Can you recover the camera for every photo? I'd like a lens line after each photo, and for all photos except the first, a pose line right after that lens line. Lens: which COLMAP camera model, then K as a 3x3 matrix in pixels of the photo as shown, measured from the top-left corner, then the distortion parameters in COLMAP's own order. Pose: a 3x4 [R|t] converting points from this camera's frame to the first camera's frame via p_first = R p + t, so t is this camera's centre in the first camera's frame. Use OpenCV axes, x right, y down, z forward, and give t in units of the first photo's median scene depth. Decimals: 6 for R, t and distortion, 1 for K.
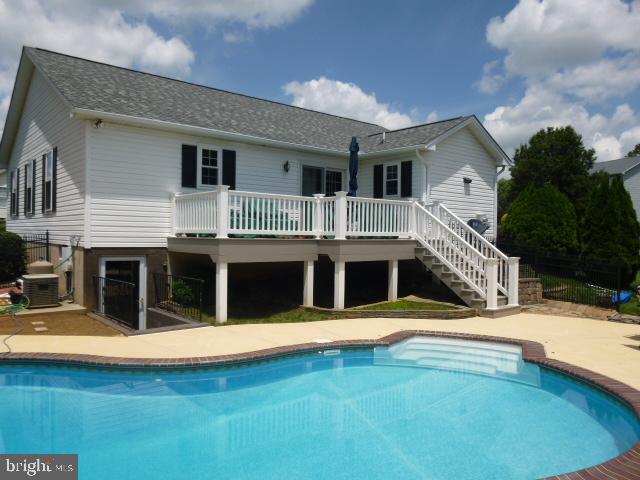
lens RADIAL K [[492.4, 0, 320.0], [0, 492.4, 240.0], [0, 0, 1]] dist [-0.078748, 0.079506]
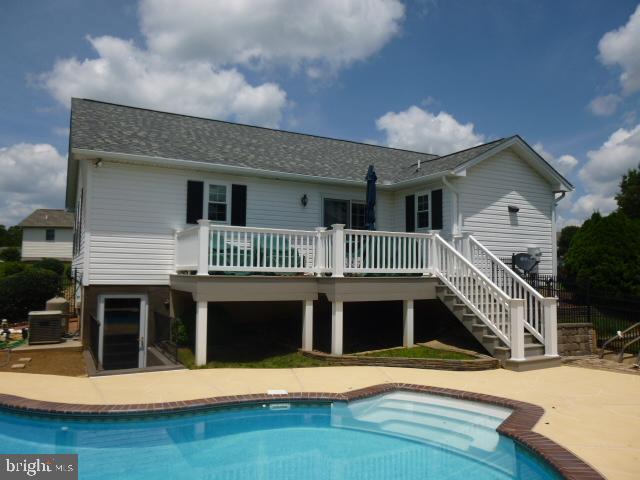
lens RADIAL K [[492.4, 0, 320.0], [0, 492.4, 240.0], [0, 0, 1]] dist [-0.078748, 0.079506]
pose [[0.977311, -0.017578, -0.211077, 0.189763], [0.001066, 0.996946, -0.078087, 0.001930], [0.211805, 0.076091, 0.974345, 0.101675]]
